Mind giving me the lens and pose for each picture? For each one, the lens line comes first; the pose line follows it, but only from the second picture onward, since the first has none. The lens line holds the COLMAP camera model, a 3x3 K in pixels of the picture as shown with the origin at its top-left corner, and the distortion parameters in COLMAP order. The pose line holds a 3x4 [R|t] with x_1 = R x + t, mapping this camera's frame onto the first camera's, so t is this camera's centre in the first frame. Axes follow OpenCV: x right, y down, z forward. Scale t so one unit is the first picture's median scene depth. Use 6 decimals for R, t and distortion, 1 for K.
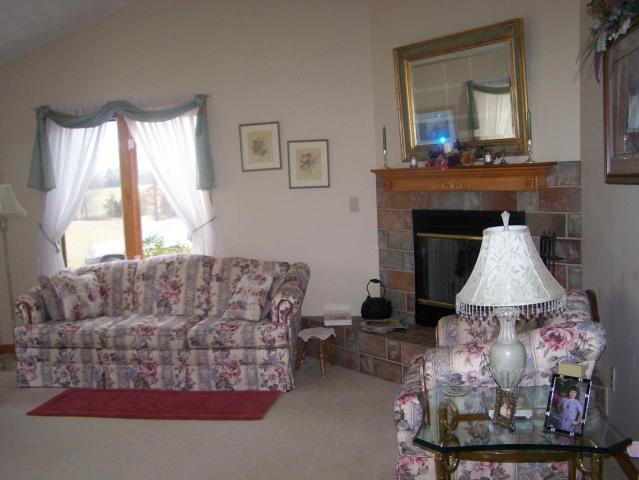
lens RADIAL K [[711.3, 0, 319.6], [0, 711.3, 240.7], [0, 0, 1]] dist [-0.024151, 0.000000]
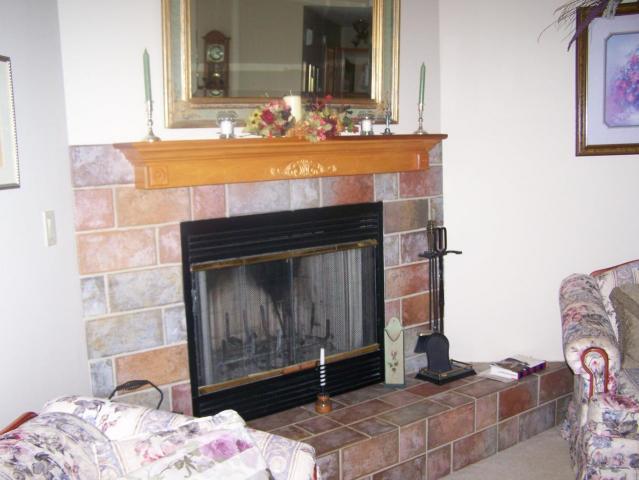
lens RADIAL K [[711.3, 0, 319.6], [0, 711.3, 238.8], [0, 0, 1]] dist [-0.024151, 0.000000]
pose [[0.039593, -0.109144, 0.993237, -0.397140], [0.115879, 0.987811, 0.103928, -0.078203], [-0.992474, 0.110980, 0.051758, 0.934949]]
